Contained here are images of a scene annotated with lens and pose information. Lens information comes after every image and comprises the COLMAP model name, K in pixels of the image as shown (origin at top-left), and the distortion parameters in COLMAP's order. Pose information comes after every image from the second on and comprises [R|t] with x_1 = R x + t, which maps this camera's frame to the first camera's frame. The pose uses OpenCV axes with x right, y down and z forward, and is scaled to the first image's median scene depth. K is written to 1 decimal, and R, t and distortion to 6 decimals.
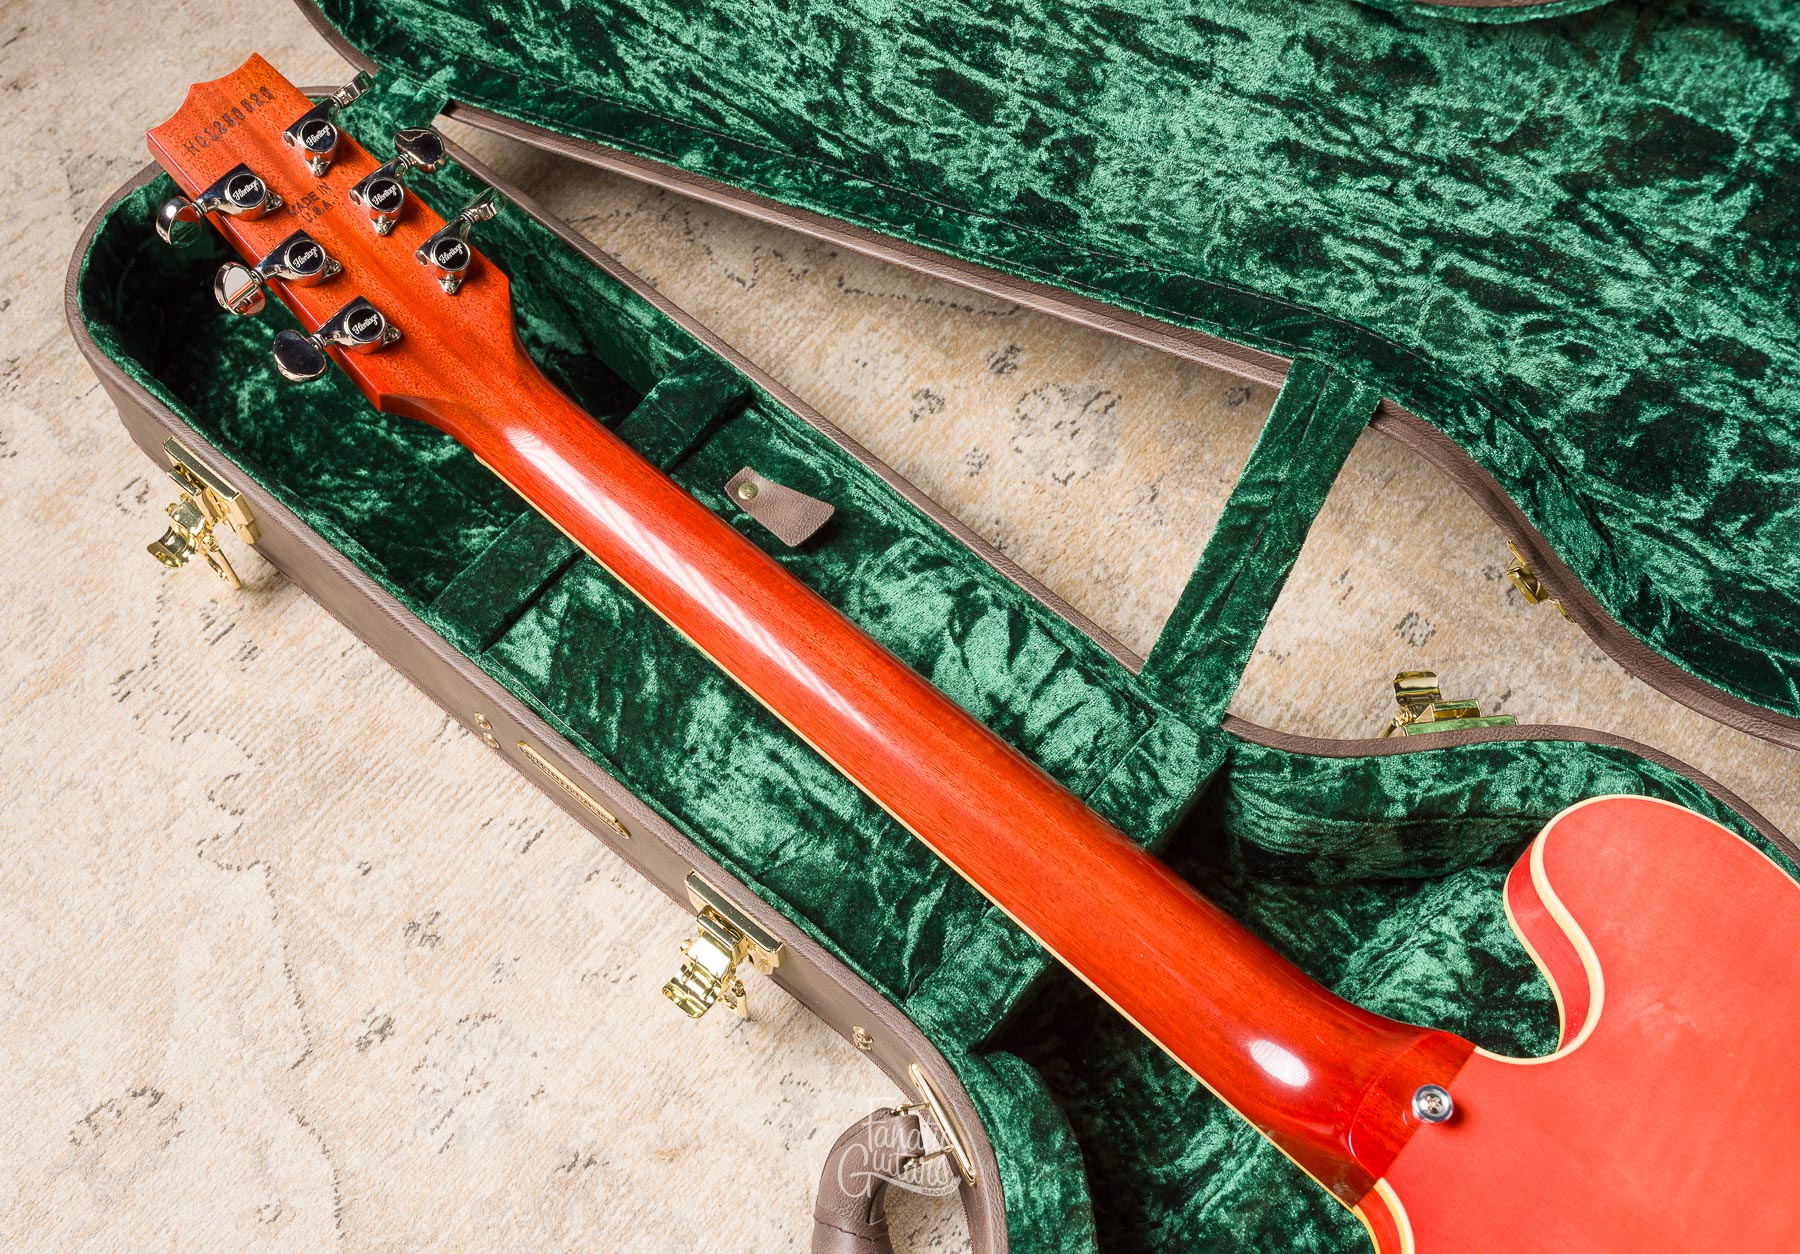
lens RADIAL K [[1922.4, 0, 802.1], [0, 1922.4, 586.4], [0, 0, 1]] dist [-0.003265, 0.001700]
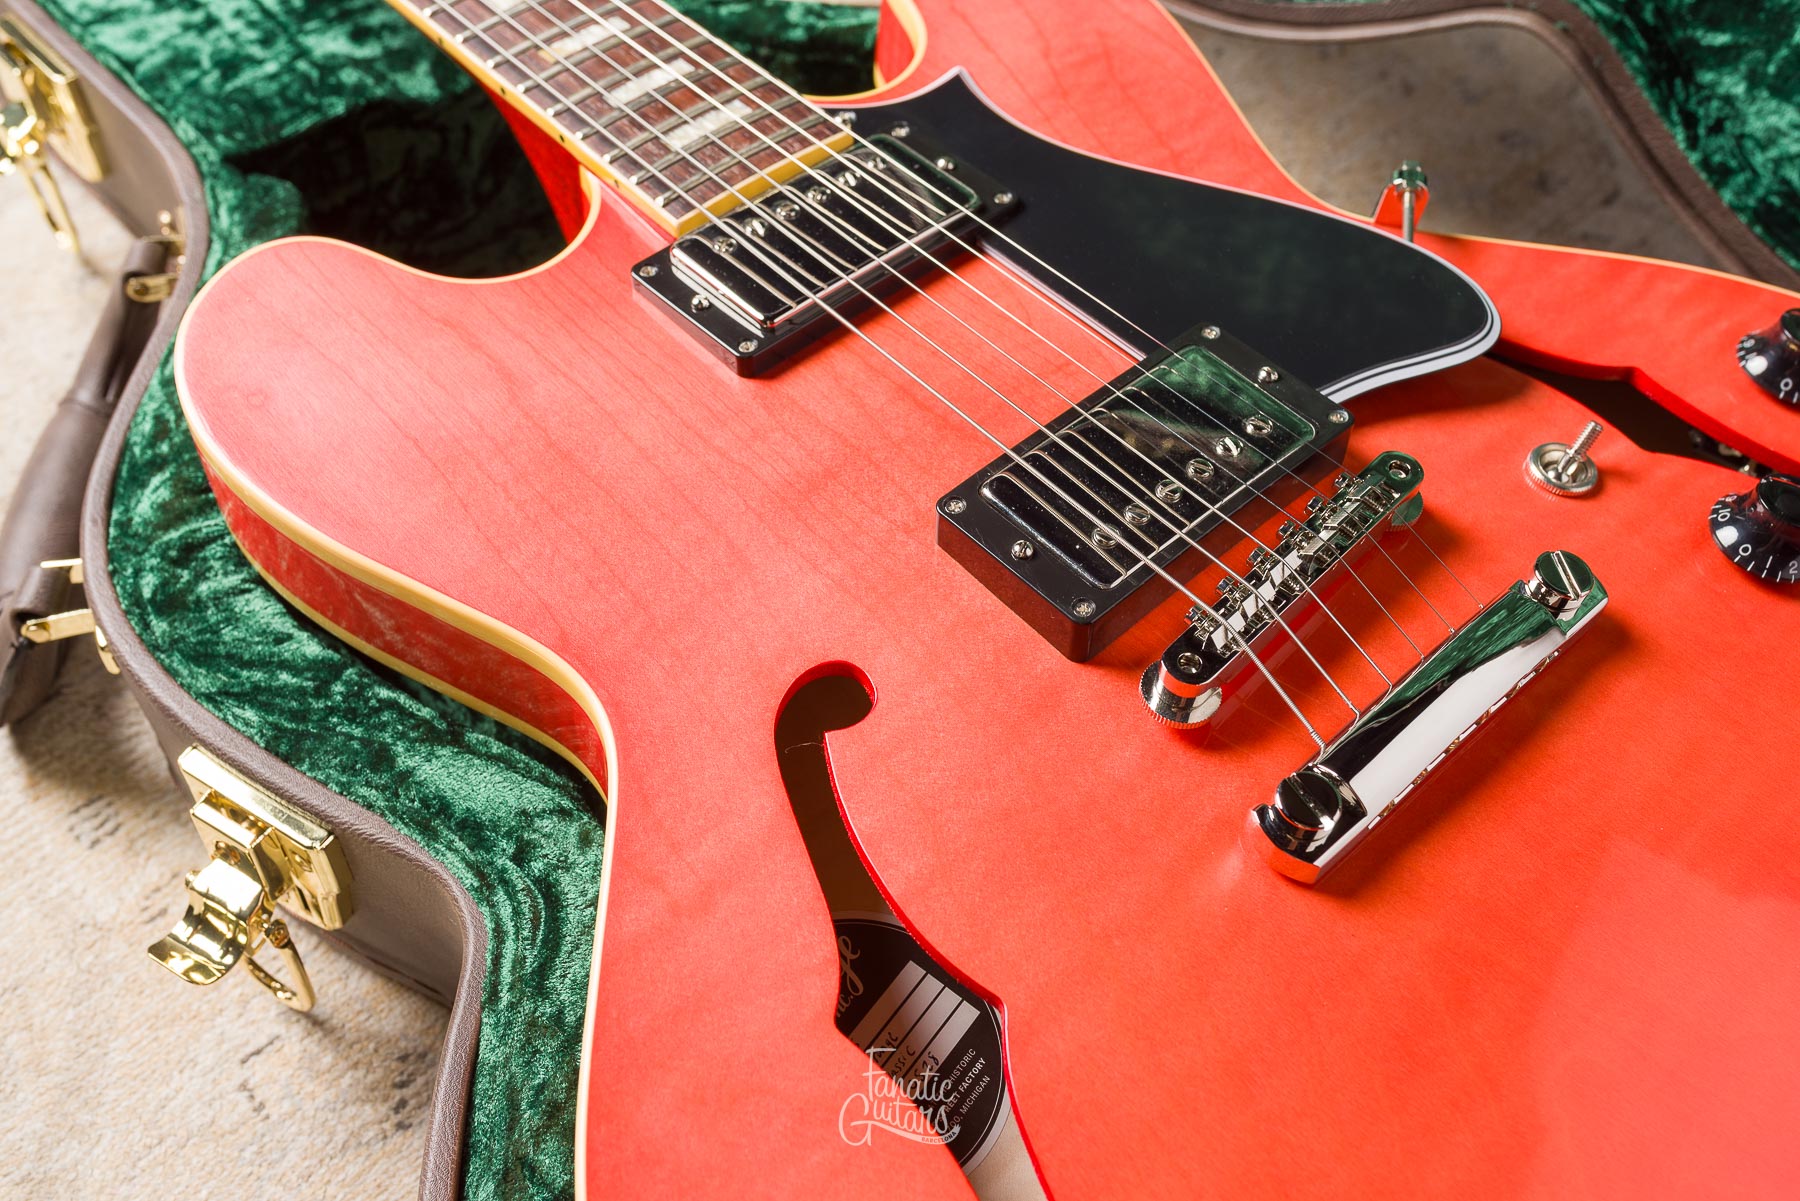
lens RADIAL K [[1779.1, 0, 896.8], [0, 1779.1, 597.4], [0, 0, 1]] dist [0.003983, -0.011958]
pose [[0.990853, 0.132708, -0.024470, 0.380925], [-0.134934, 0.972077, -0.191987, 0.483086], [-0.001691, 0.193533, 0.981092, 0.231129]]
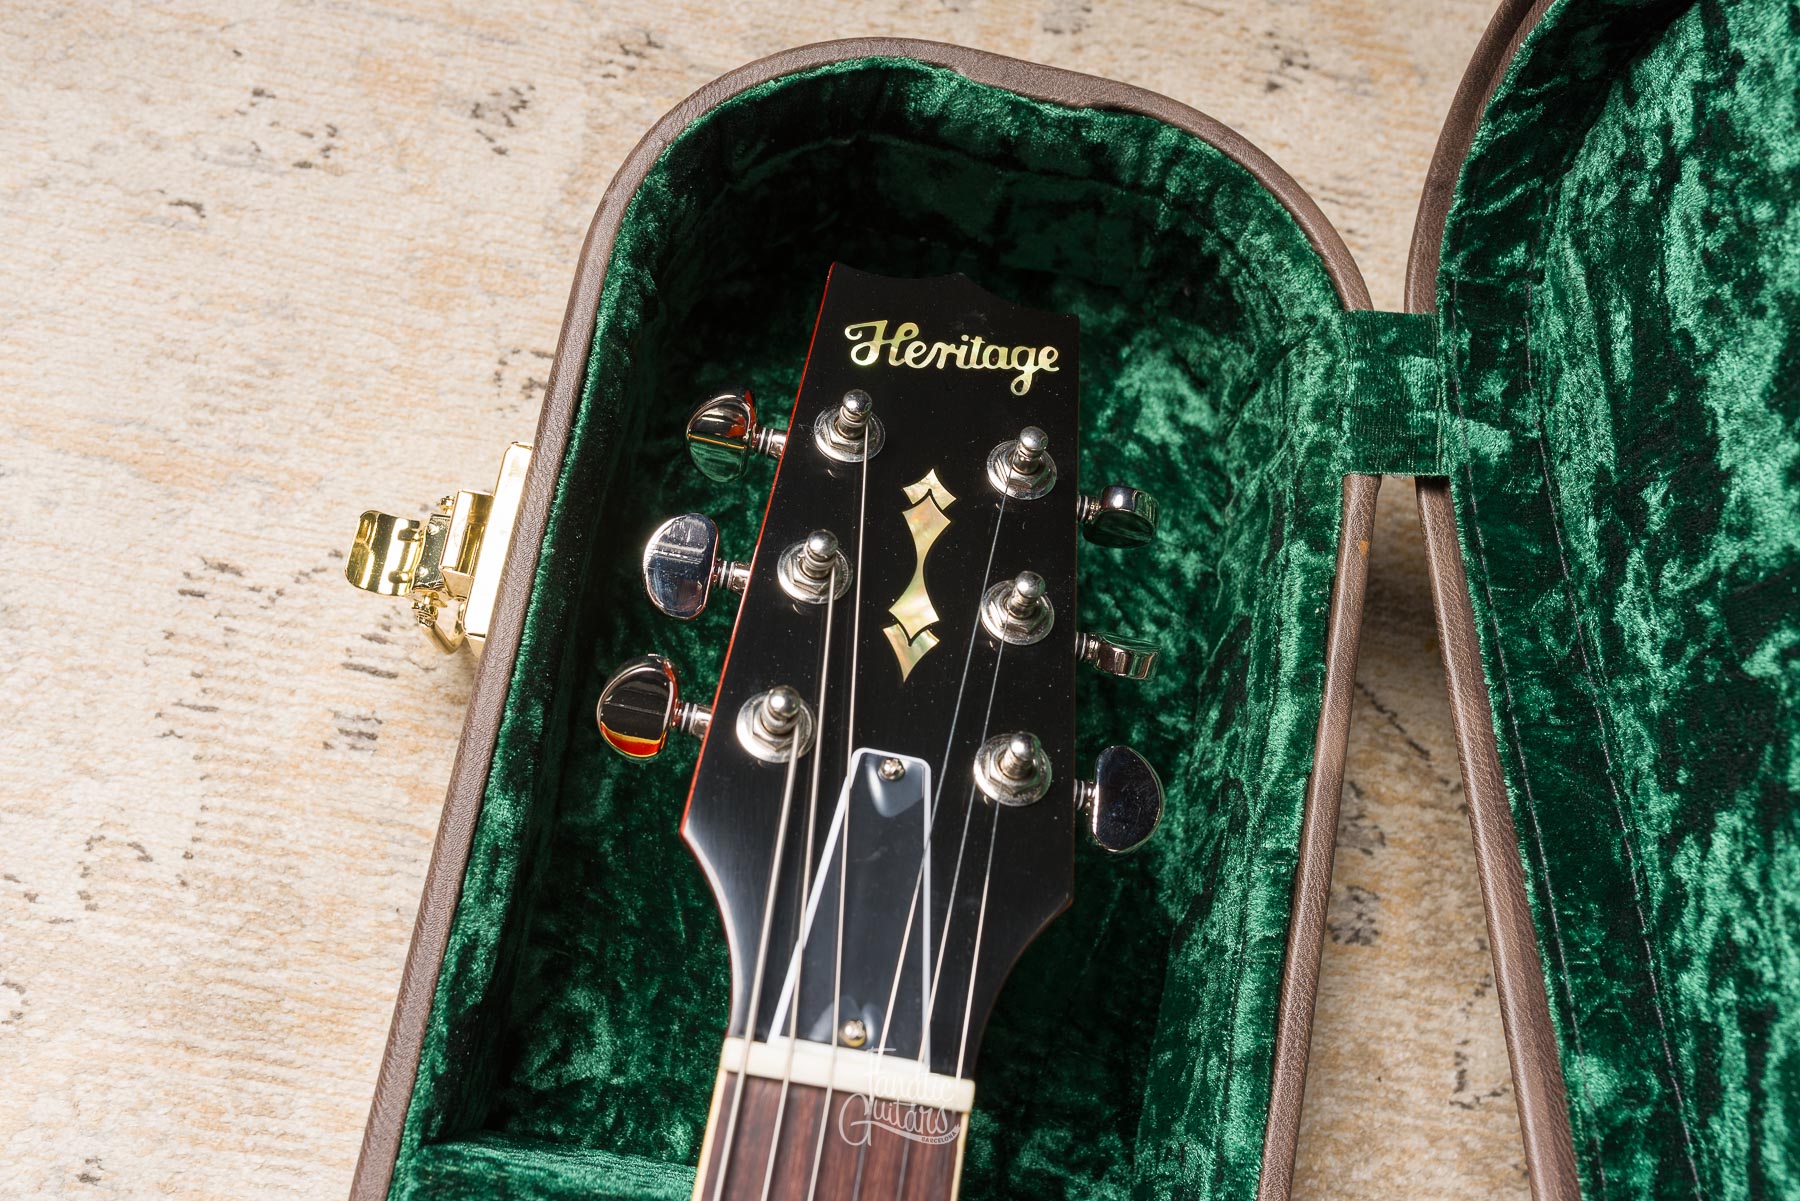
lens RADIAL K [[1779.1, 0, 896.8], [0, 1779.1, 597.4], [0, 0, 1]] dist [0.003983, -0.011958]
pose [[0.505589, 0.853750, -0.124460, -0.198314], [-0.817811, 0.520190, 0.246148, -0.270953], [0.274891, -0.022665, 0.961208, 0.606493]]
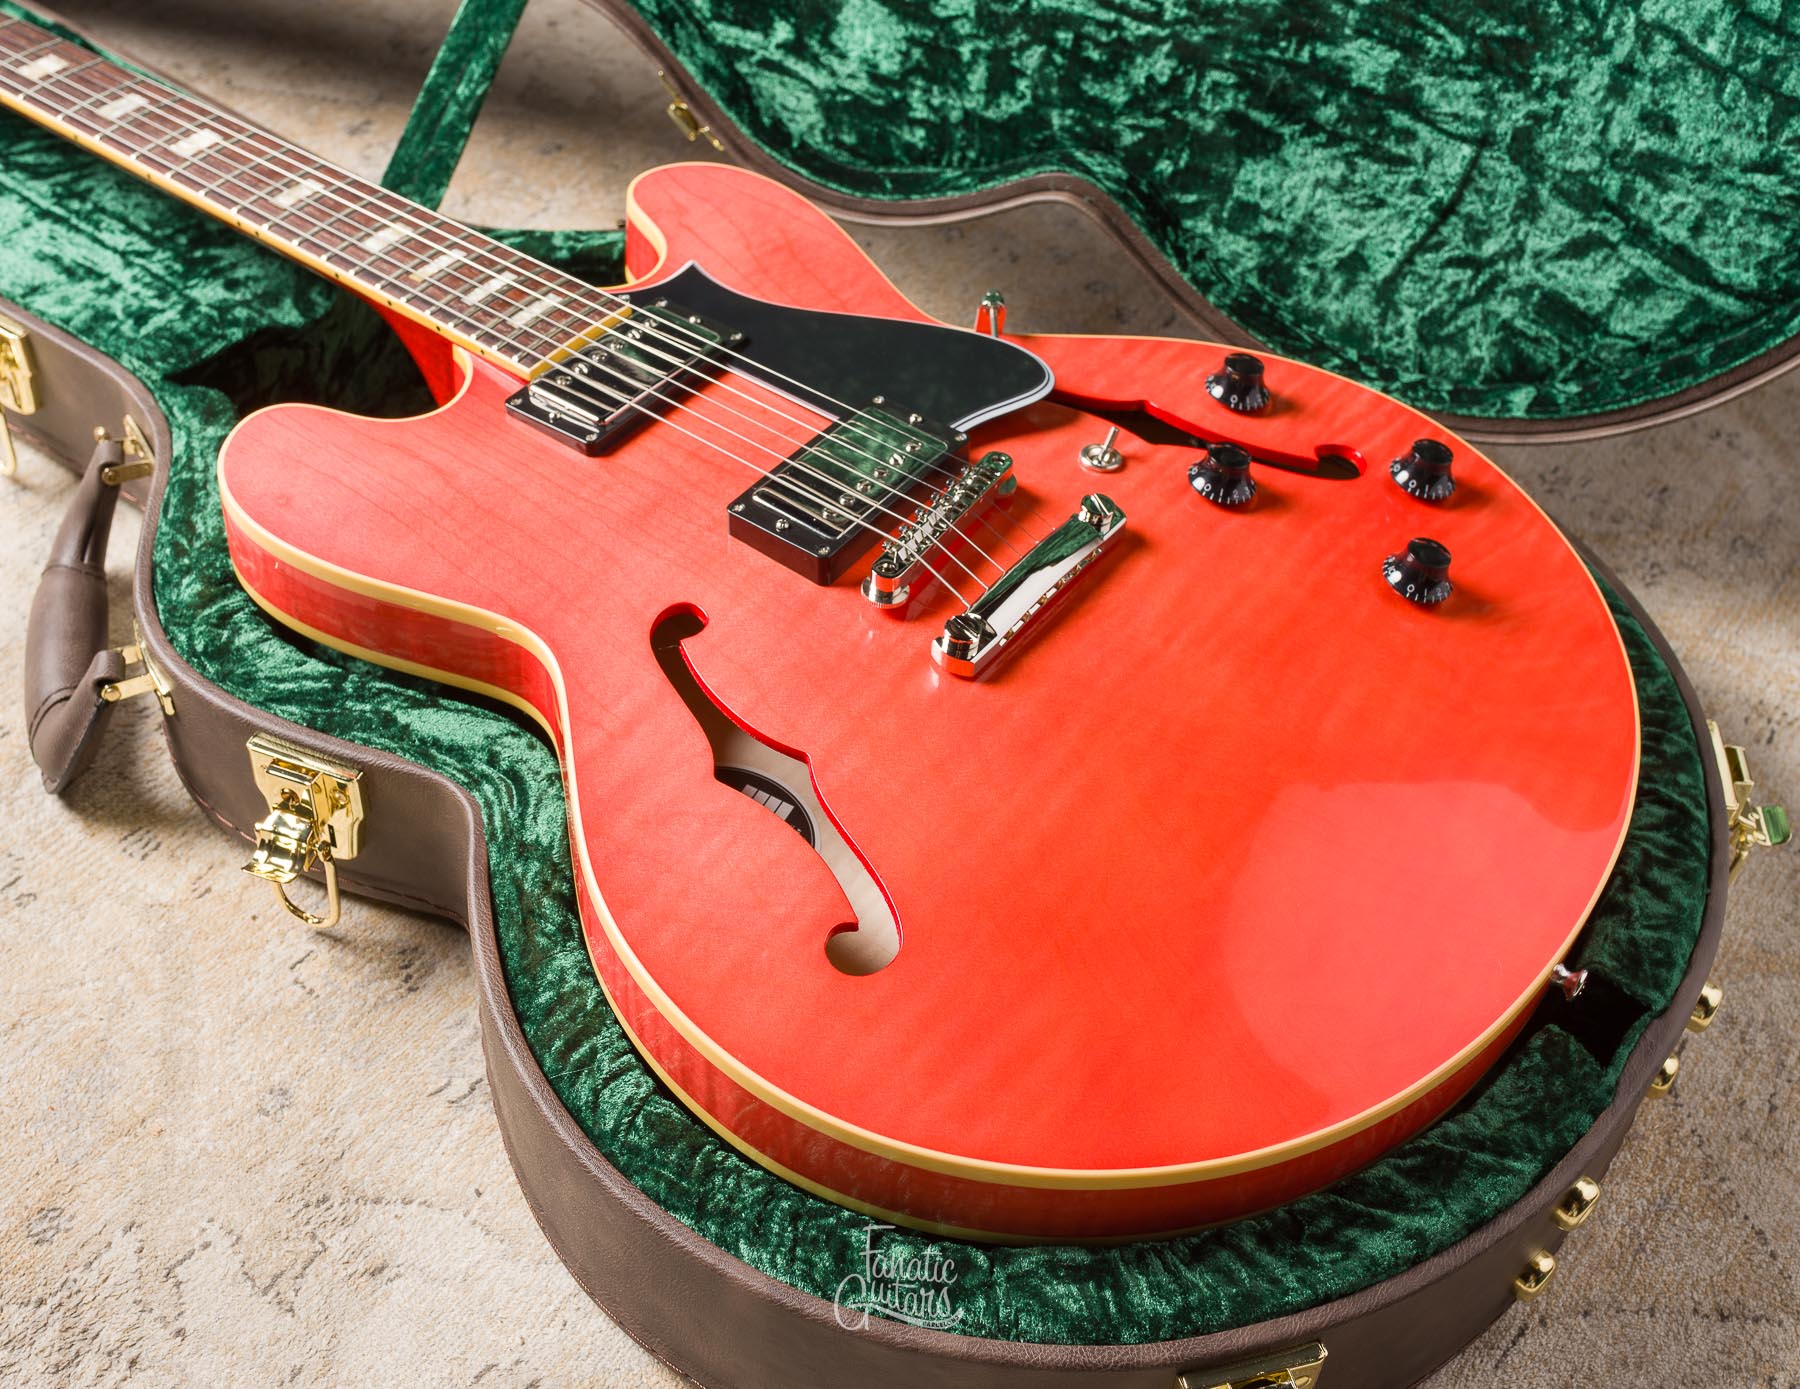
lens RADIAL K [[2162.4, 0, 885.9], [0, 2162.4, 690.8], [0, 0, 1]] dist [0.002993, -0.026971]
pose [[0.994125, 0.007290, 0.107992, 0.341979], [0.026886, 0.949828, -0.311614, 0.755121], [-0.104846, 0.312687, 0.944052, -0.211743]]
